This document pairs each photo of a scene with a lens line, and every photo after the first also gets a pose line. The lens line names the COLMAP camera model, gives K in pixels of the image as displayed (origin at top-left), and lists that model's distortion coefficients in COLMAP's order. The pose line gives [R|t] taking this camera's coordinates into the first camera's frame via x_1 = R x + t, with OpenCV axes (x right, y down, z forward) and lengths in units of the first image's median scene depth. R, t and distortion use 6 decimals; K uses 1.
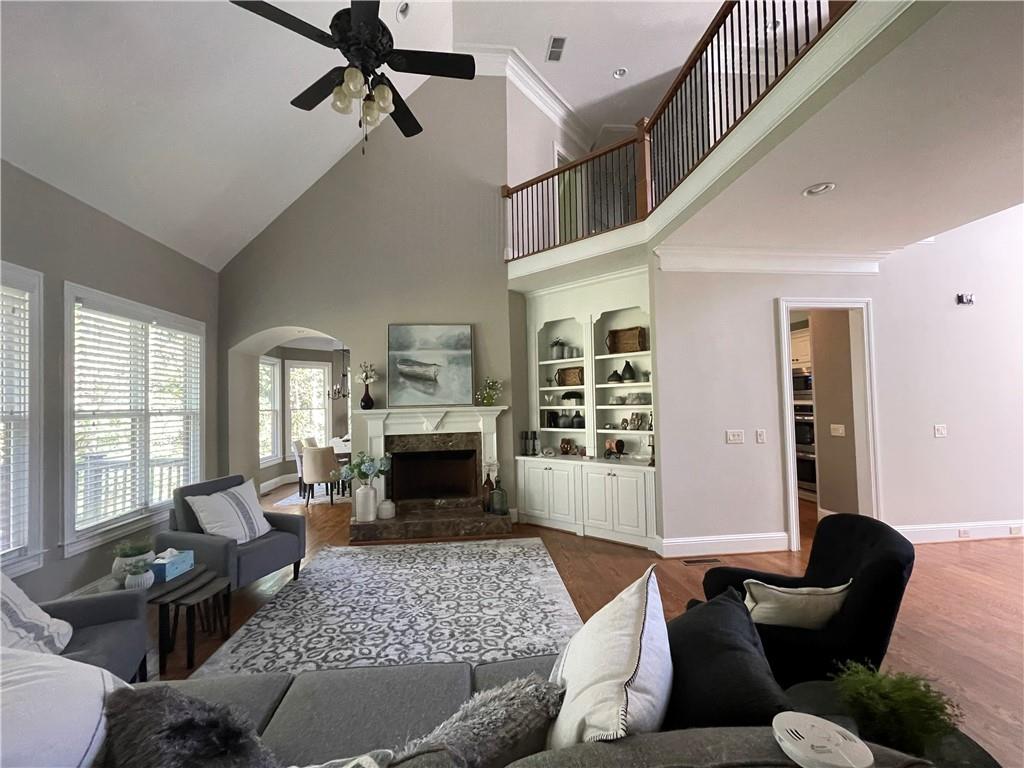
lens RADIAL K [[412.4, 0, 510.8], [0, 412.4, 387.2], [0, 0, 1]] dist [-0.001348, -0.000056]
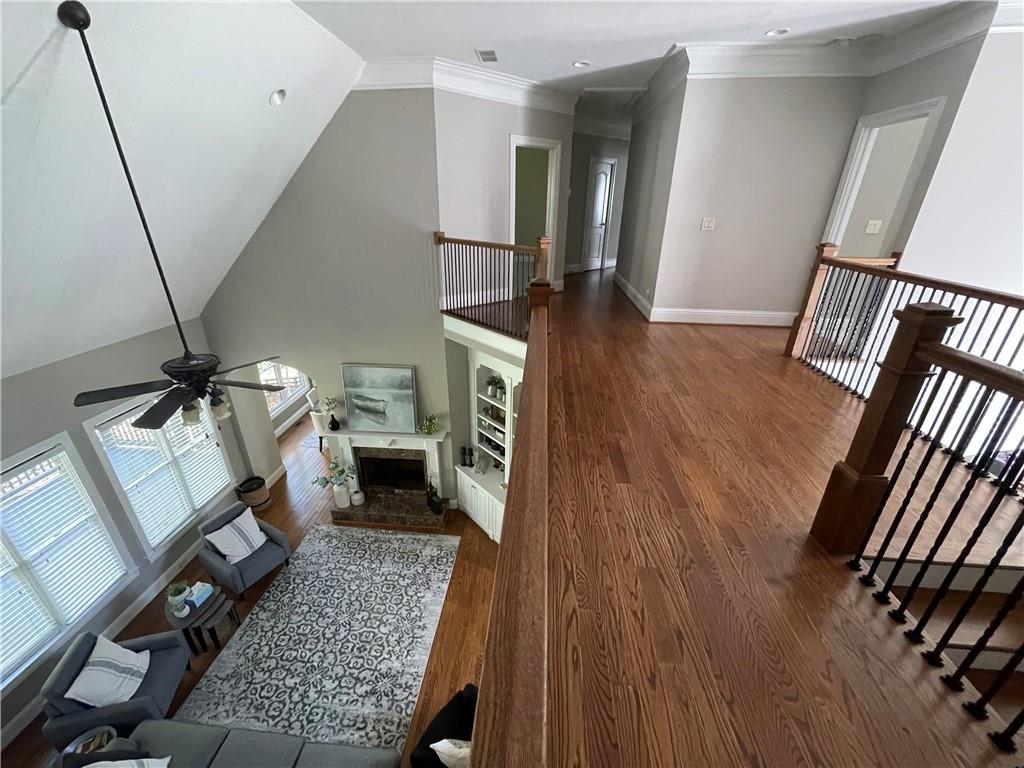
lens RADIAL K [[412.4, 0, 508.9], [0, 412.4, 391.4], [0, 0, 1]] dist [-0.001348, -0.000056]
pose [[0.983260, 0.105293, -0.148702, 0.346043], [-0.027393, 0.892270, 0.450670, -0.624638], [0.180135, -0.439053, 0.880218, 0.033949]]
